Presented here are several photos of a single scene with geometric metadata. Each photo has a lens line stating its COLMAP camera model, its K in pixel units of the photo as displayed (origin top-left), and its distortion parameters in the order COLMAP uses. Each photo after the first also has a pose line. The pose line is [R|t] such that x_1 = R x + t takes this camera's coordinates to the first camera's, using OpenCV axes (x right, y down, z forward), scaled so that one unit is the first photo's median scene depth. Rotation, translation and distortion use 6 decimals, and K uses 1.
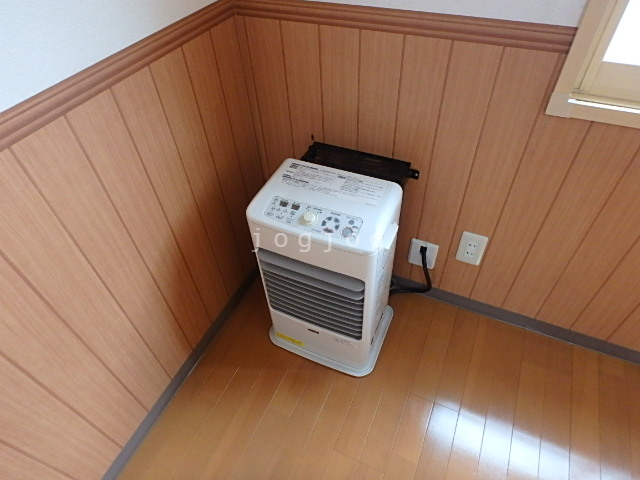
lens RADIAL K [[397.3, 0, 318.7], [0, 397.3, 232.5], [0, 0, 1]] dist [-0.023138, 0.000642]
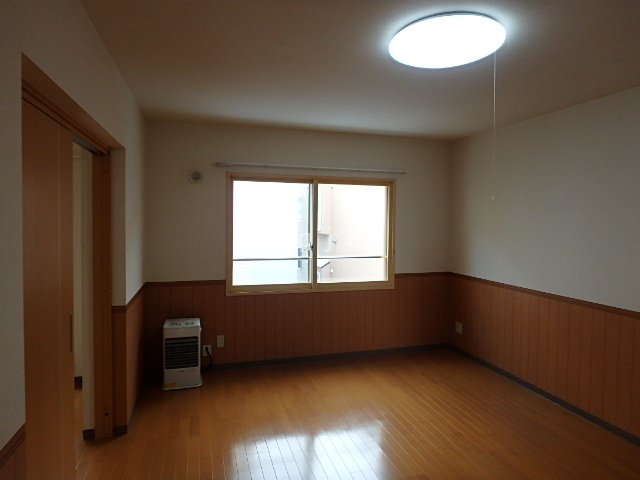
lens RADIAL K [[397.3, 0, 318.7], [0, 397.3, 232.5], [0, 0, 1]] dist [-0.023138, 0.000642]
pose [[0.756799, 0.032185, 0.652855, -1.194289], [0.434984, 0.720719, -0.539771, 1.531025], [-0.487897, 0.692480, 0.531440, -1.814527]]
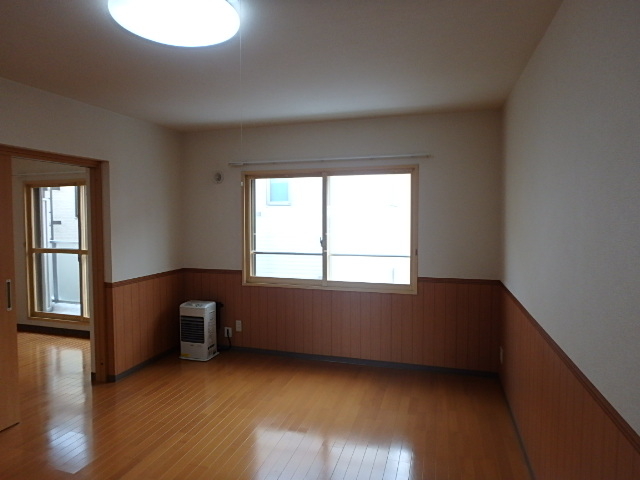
lens RADIAL K [[397.3, 0, 318.7], [0, 397.3, 232.5], [0, 0, 1]] dist [-0.023138, 0.000642]
pose [[0.990514, 0.036660, 0.132432, 0.595706], [0.064473, 0.727103, -0.683495, 1.957983], [-0.121348, 0.685549, 0.717842, -2.322028]]
